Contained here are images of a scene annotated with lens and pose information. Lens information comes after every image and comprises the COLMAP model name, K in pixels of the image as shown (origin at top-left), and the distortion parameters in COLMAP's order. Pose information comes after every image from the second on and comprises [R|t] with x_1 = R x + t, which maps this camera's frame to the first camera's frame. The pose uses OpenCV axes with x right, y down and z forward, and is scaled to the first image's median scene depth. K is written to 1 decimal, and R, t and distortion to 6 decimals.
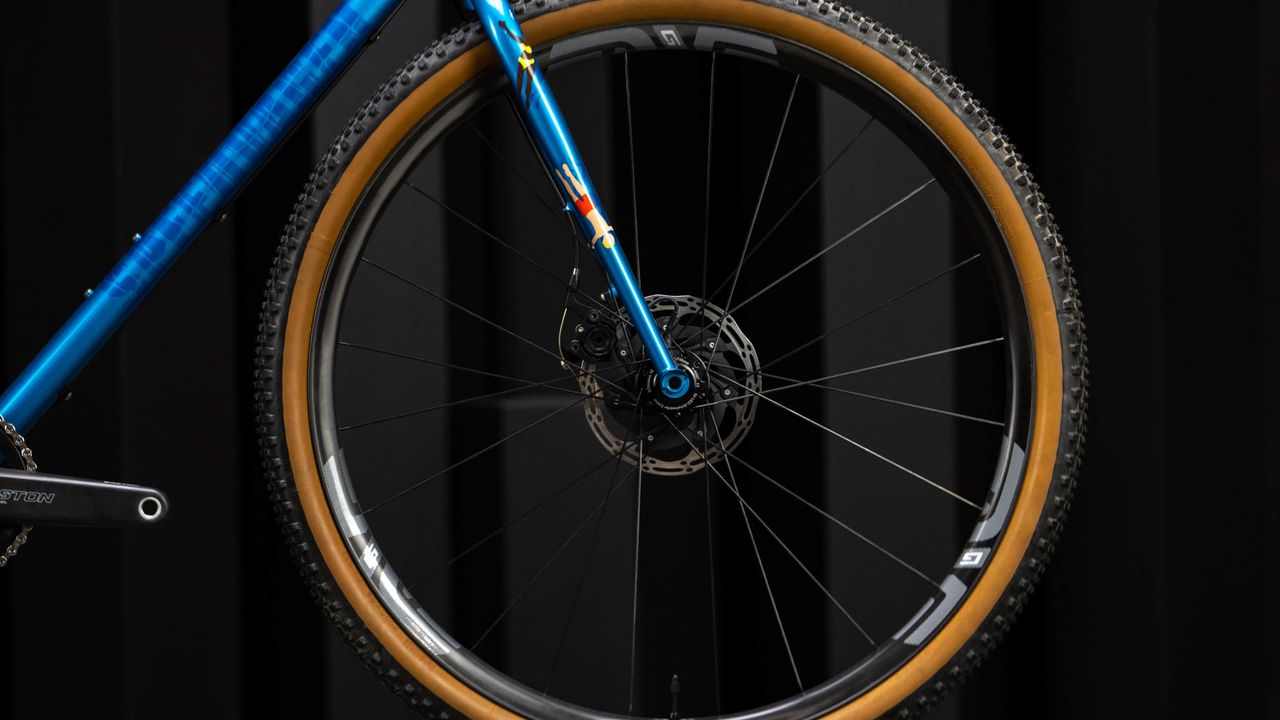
lens RADIAL K [[6912.8, 0, 640.0], [0, 6912.8, 360.0], [0, 0, 1]] dist [0.442131, -5.726768]
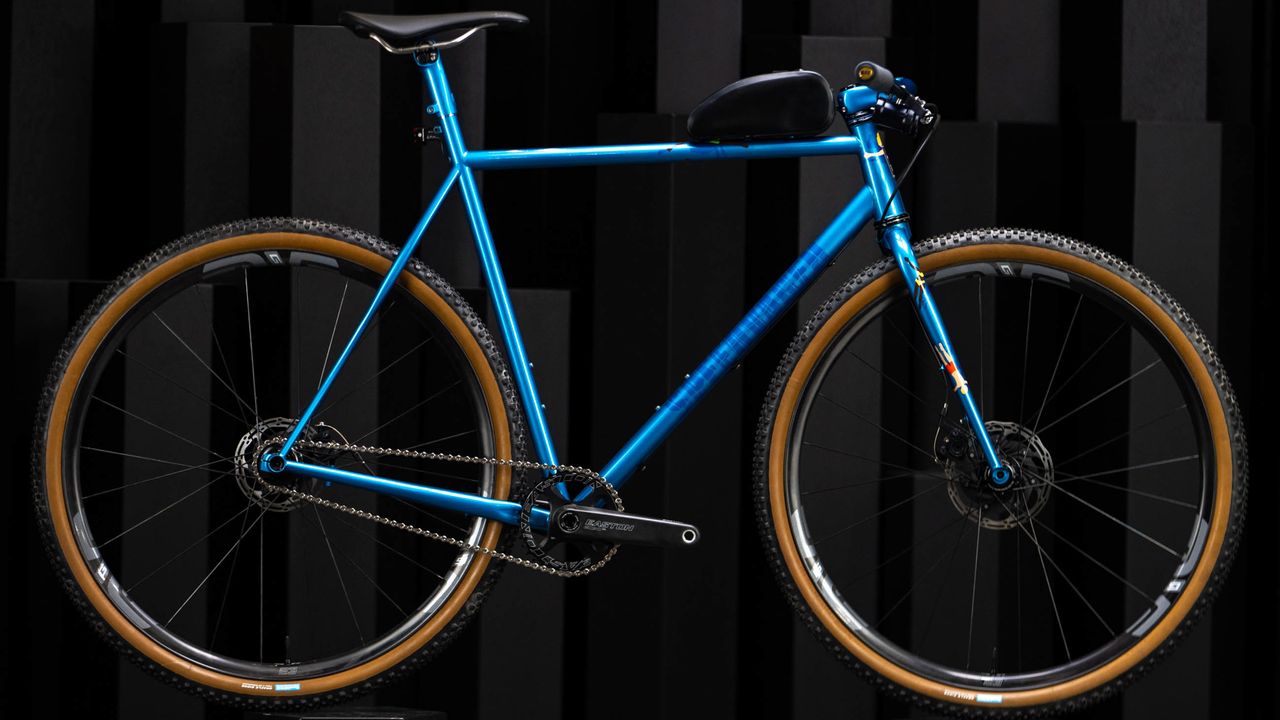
lens RADIAL K [[7472.7, 0, 640.0], [0, 7472.7, 360.0], [0, 0, 1]] dist [0.140292, 39.565739]
pose [[0.996891, 0.038813, -0.068571, 0.041233], [-0.038748, 0.999246, 0.002267, -0.025359], [0.068607, 0.000397, 0.997644, -0.826398]]
